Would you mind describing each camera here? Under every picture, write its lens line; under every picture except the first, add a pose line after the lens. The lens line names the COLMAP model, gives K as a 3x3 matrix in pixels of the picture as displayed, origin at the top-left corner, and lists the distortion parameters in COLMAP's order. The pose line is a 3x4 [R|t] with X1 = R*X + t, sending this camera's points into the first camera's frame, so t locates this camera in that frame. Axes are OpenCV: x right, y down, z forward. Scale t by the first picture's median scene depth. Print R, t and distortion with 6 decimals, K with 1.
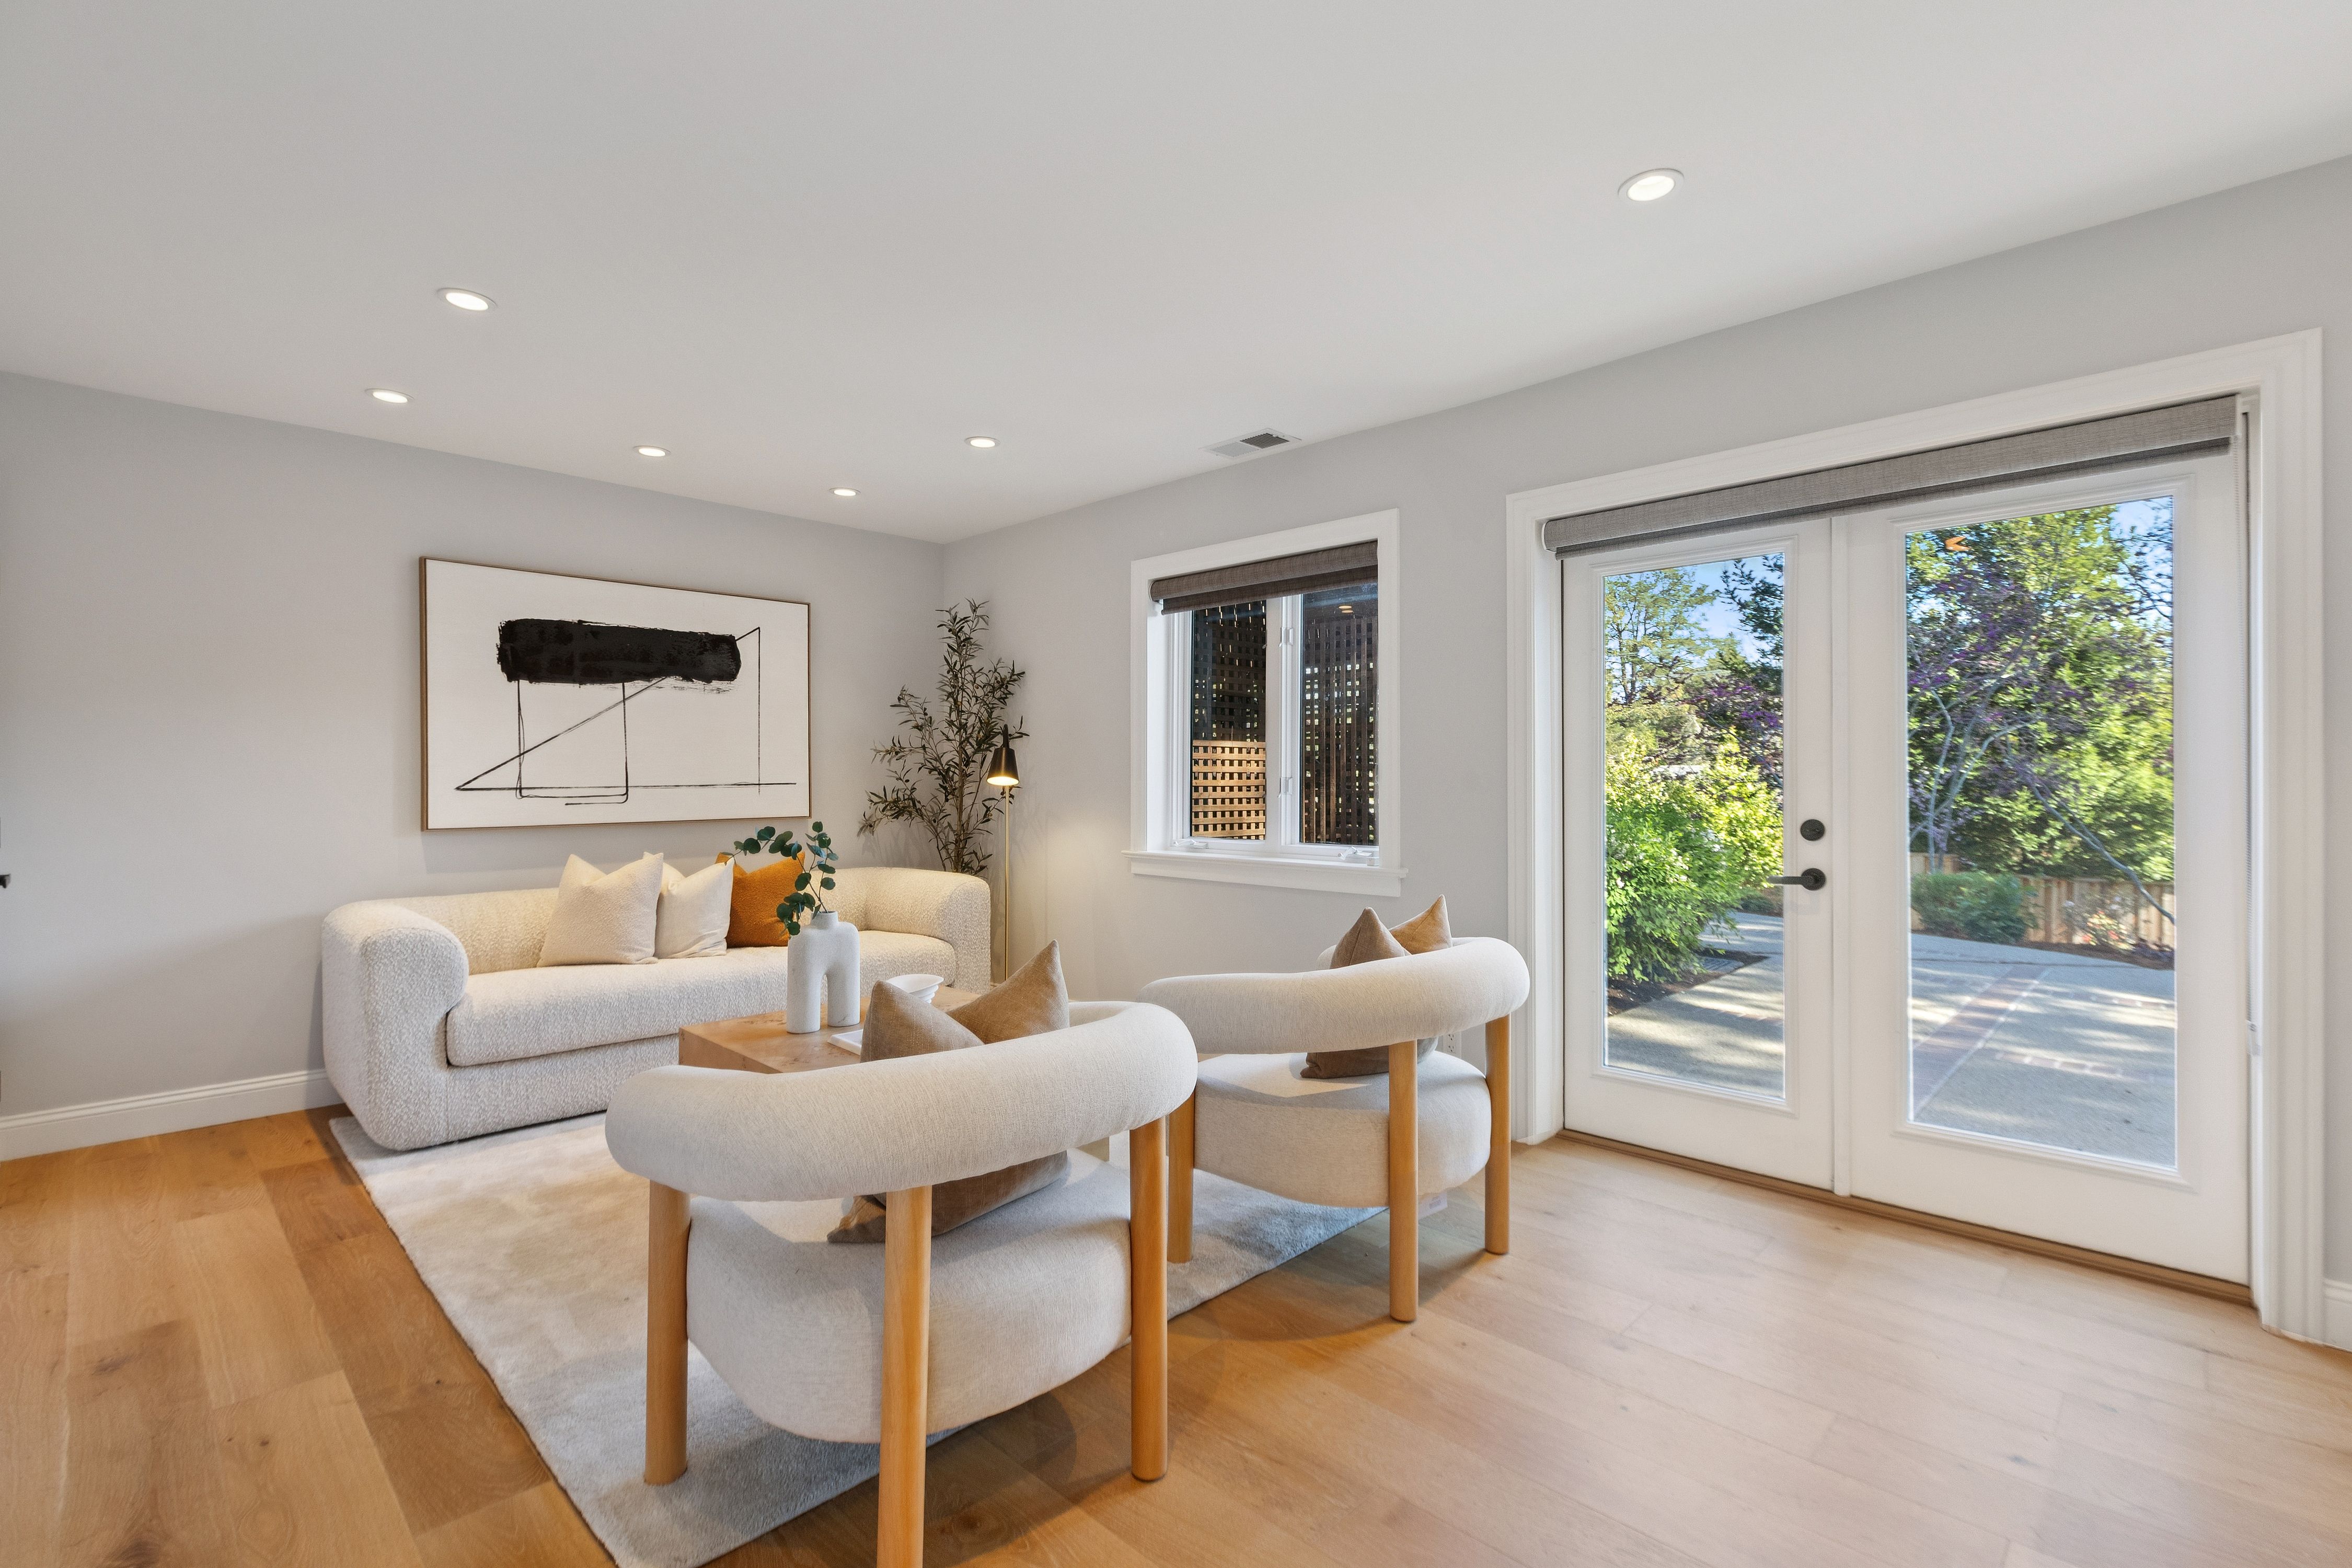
lens RADIAL K [[1059.5, 0, 1180.7], [0, 1059.5, 792.0], [0, 0, 1]] dist [-0.001472, -0.000657]
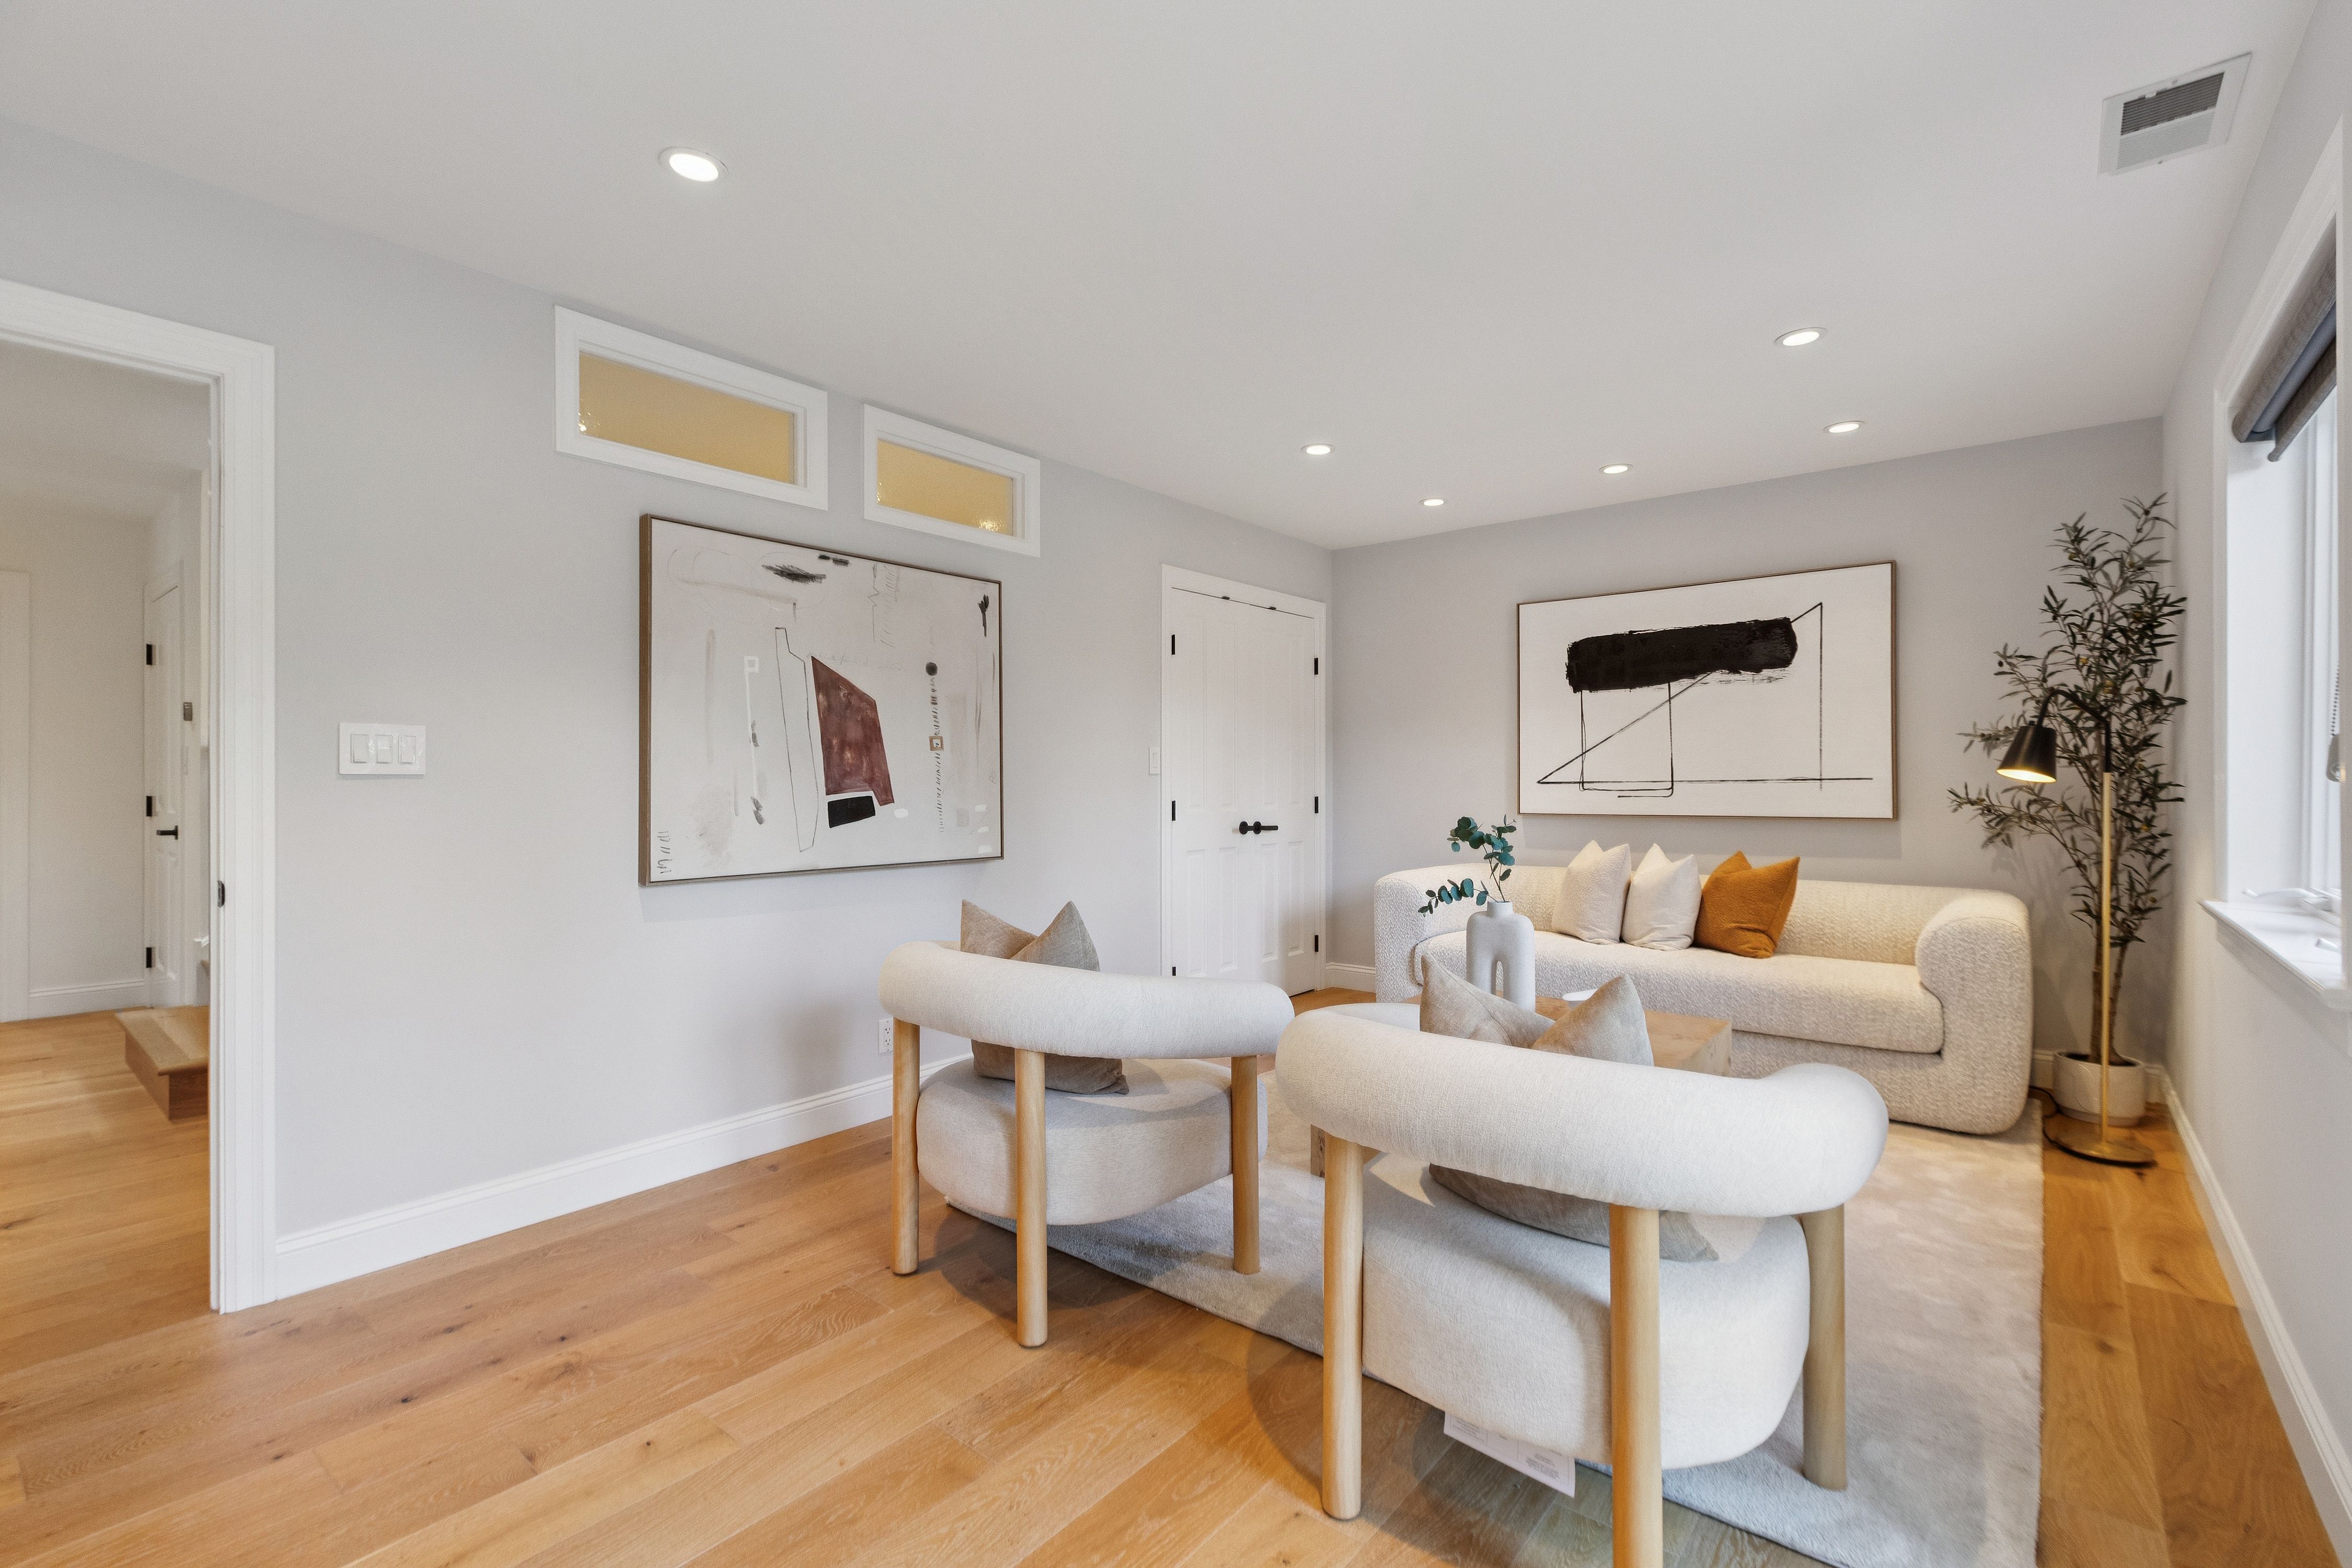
lens RADIAL K [[1049.4, 0, 1176.0], [0, 1049.4, 784.0], [0, 0, 1]] dist [-0.000689, -0.000229]
pose [[0.083284, 0.005941, -0.996508, 0.490520], [-0.010585, 0.999931, 0.005076, -0.002645], [0.996470, 0.010125, 0.083341, 0.439285]]
